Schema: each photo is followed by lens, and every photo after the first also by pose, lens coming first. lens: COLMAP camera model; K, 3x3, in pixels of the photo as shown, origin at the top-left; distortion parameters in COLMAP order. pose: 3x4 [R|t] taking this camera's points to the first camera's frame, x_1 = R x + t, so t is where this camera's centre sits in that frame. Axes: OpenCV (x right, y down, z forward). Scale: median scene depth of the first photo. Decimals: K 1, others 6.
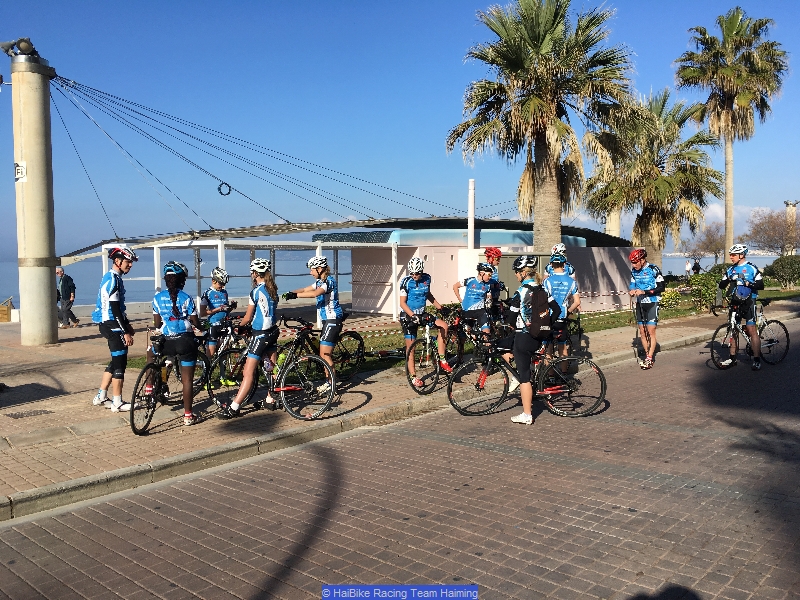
lens RADIAL K [[650.0, 0, 395.7], [0, 650.0, 296.3], [0, 0, 1]] dist [0.058070, -0.062630]
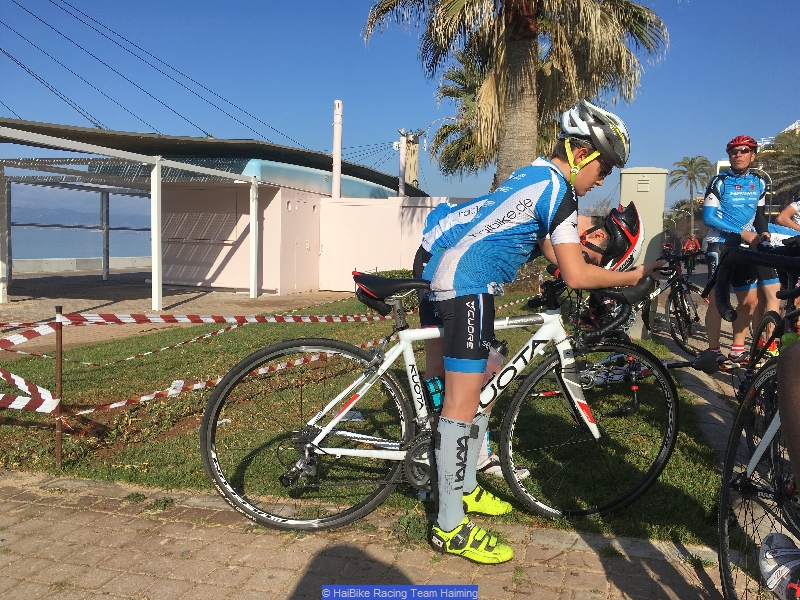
lens RADIAL K [[650.0, 0, 405.0], [0, 650.0, 299.5], [0, 0, 1]] dist [0.058070, -0.062630]
pose [[0.893794, -0.008957, 0.448389, -0.214980], [-0.007862, 0.999334, 0.035633, 0.019975], [-0.448410, -0.035373, 0.893128, 0.460469]]
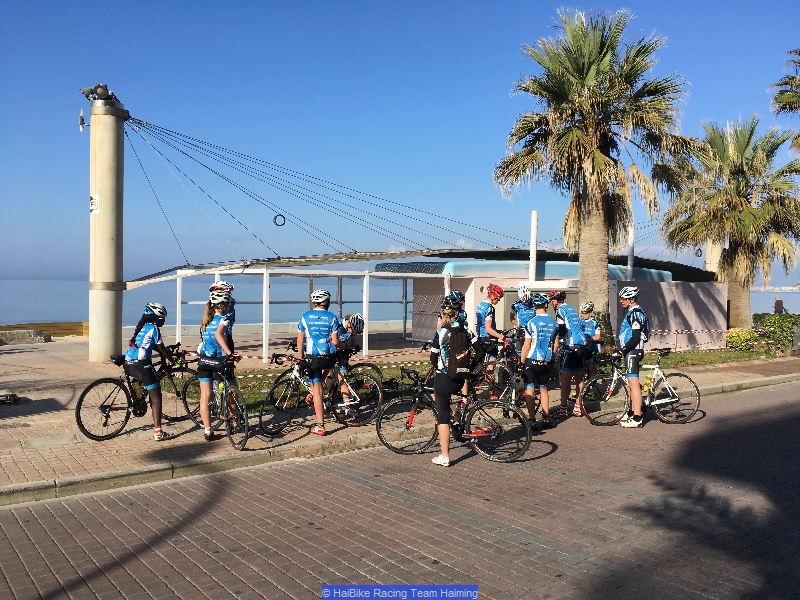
lens RADIAL K [[650.0, 0, 399.3], [0, 650.0, 300.1], [0, 0, 1]] dist [0.058070, -0.062630]
pose [[0.986141, 0.027612, -0.163593, 0.118625], [-0.033327, 0.998923, -0.032294, -0.009081], [0.162525, 0.037299, 0.985999, 0.000849]]
